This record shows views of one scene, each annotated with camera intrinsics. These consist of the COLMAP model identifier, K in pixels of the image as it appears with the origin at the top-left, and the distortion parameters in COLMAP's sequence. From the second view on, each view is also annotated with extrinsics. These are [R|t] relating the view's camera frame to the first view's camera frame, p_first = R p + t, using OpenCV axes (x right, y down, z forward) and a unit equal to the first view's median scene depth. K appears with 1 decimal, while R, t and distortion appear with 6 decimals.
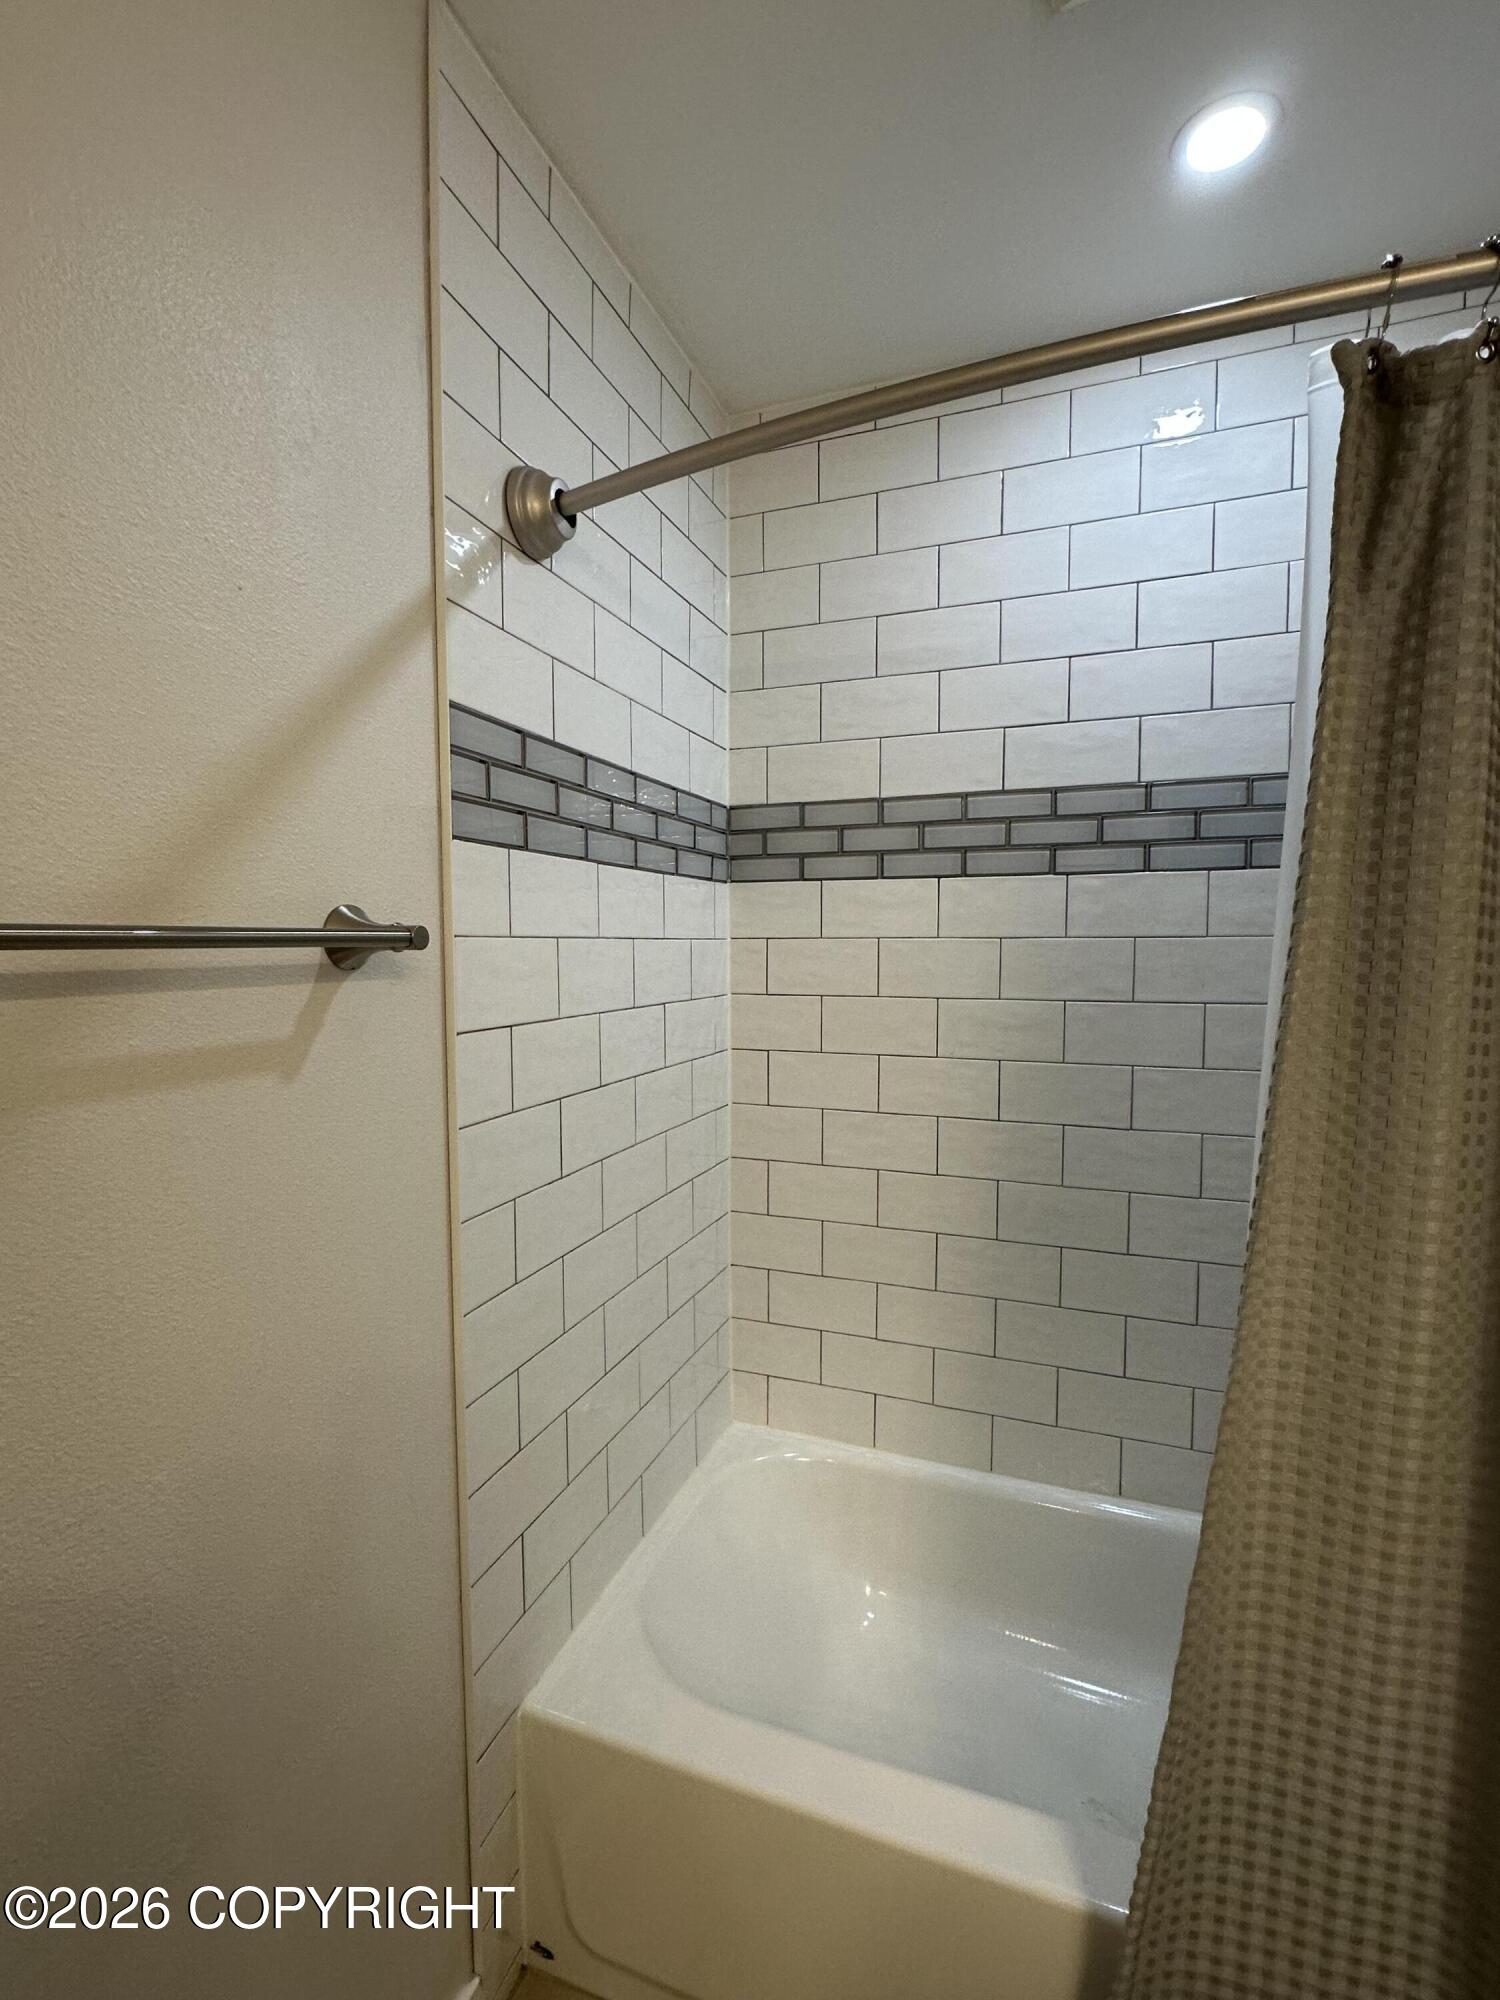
lens RADIAL K [[892.4, 0, 750.0], [0, 892.4, 1000.0], [0, 0, 1]] dist [-0.001124, -0.001077]
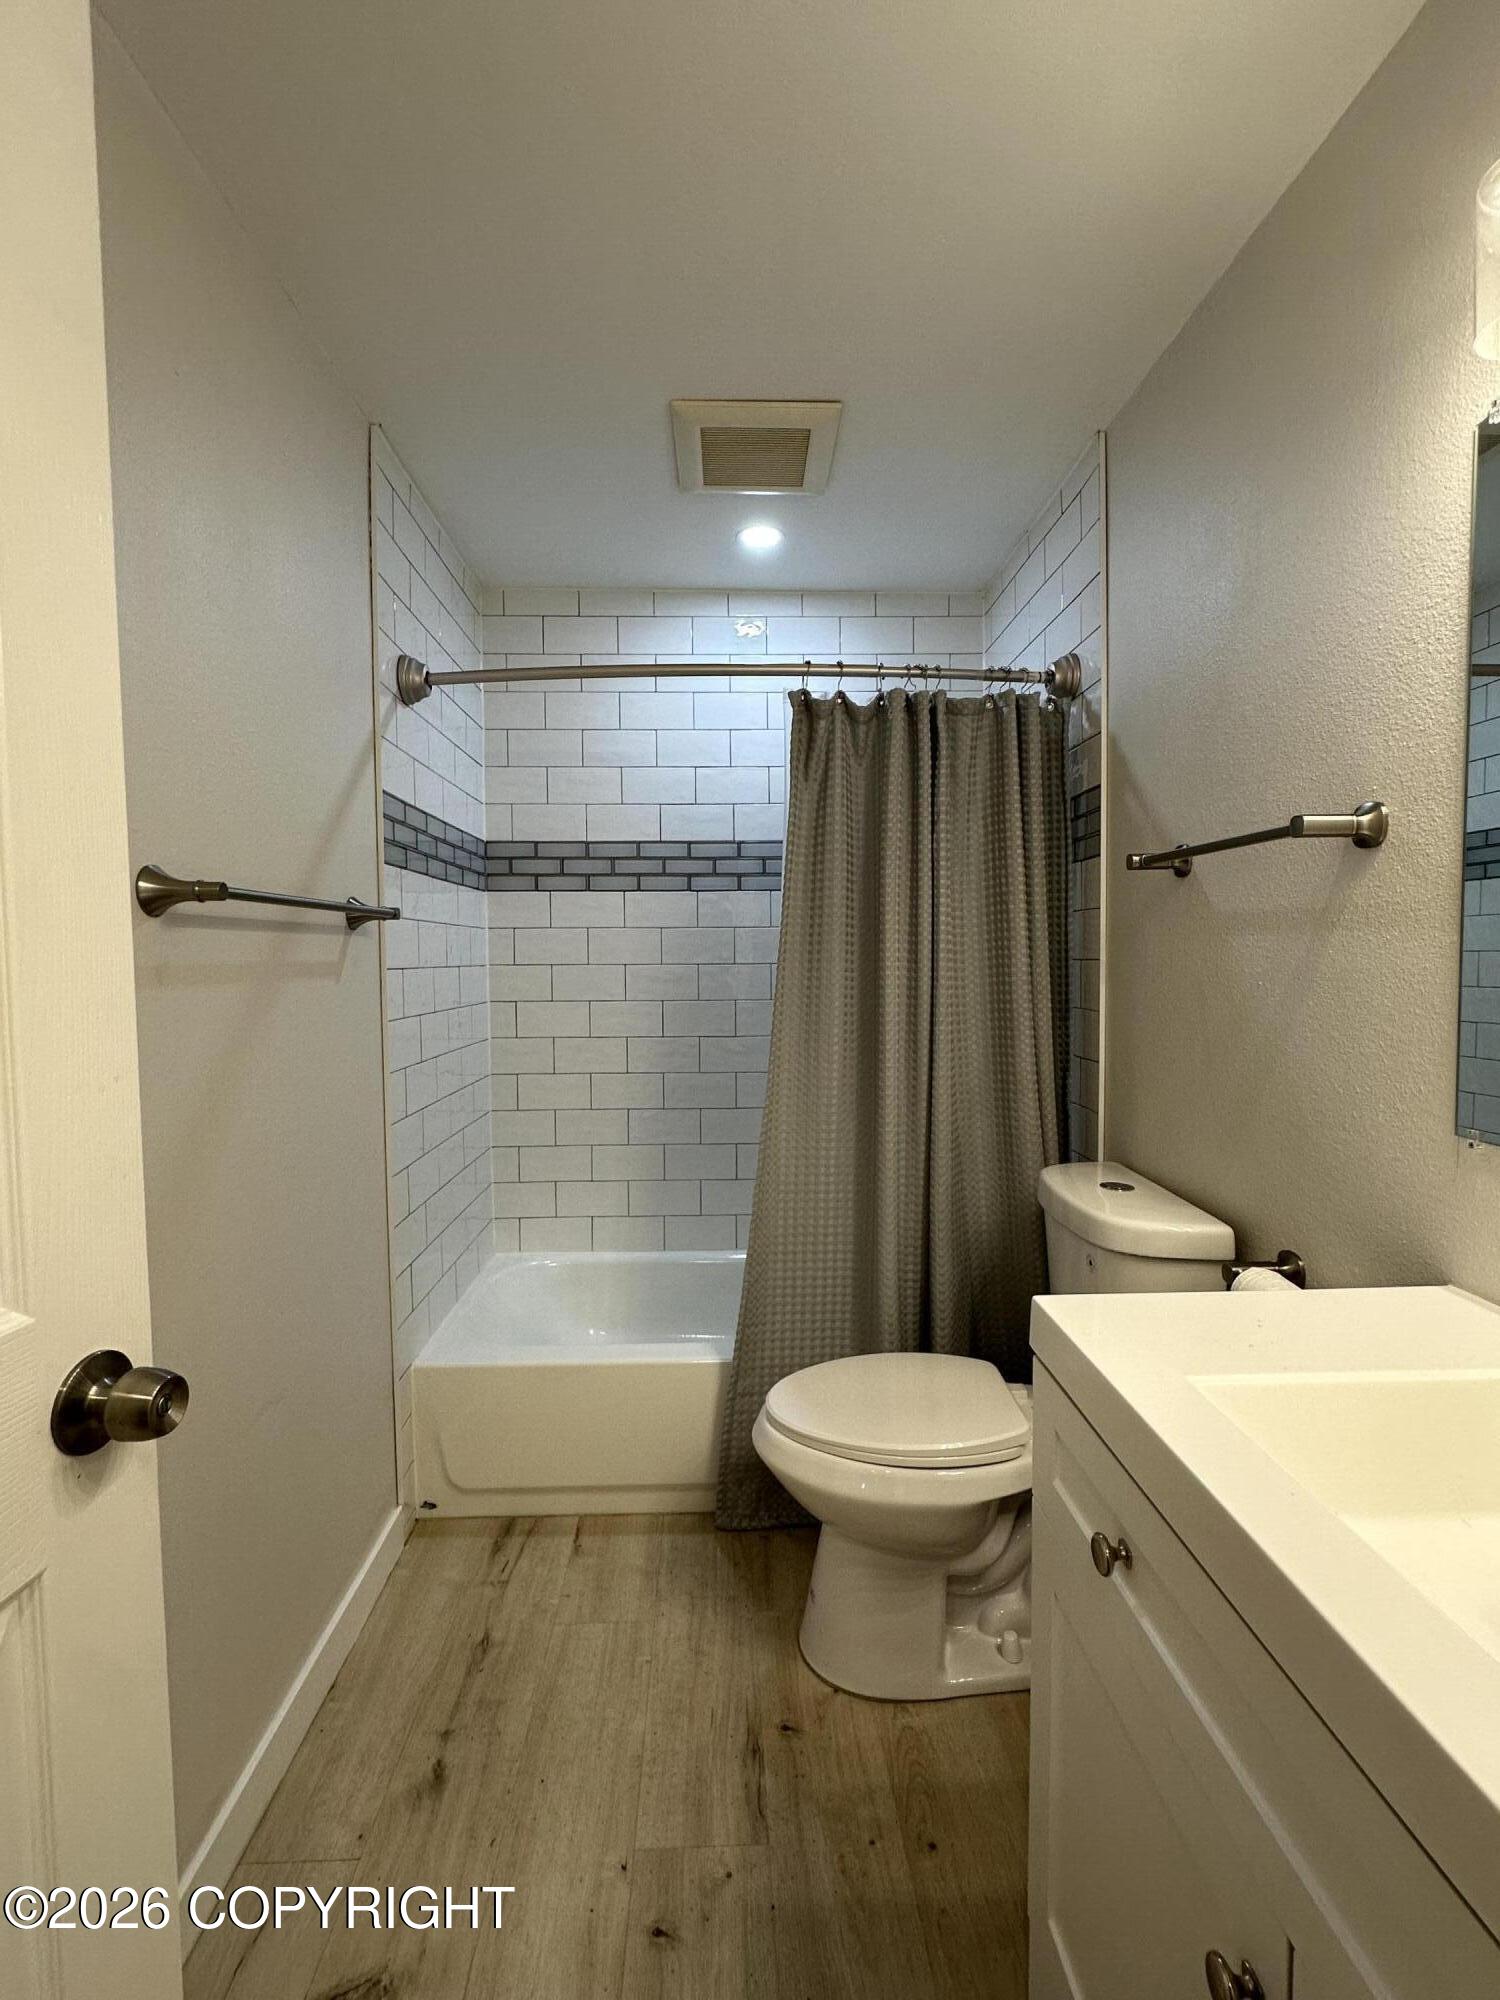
lens RADIAL K [[892.4, 0, 750.0], [0, 892.4, 1000.0], [0, 0, 1]] dist [-0.001124, -0.001077]
pose [[0.921319, -0.022246, 0.388171, -0.223311], [0.029116, 0.999506, -0.011824, 0.091677], [-0.387716, 0.022196, 0.921512, -0.618984]]
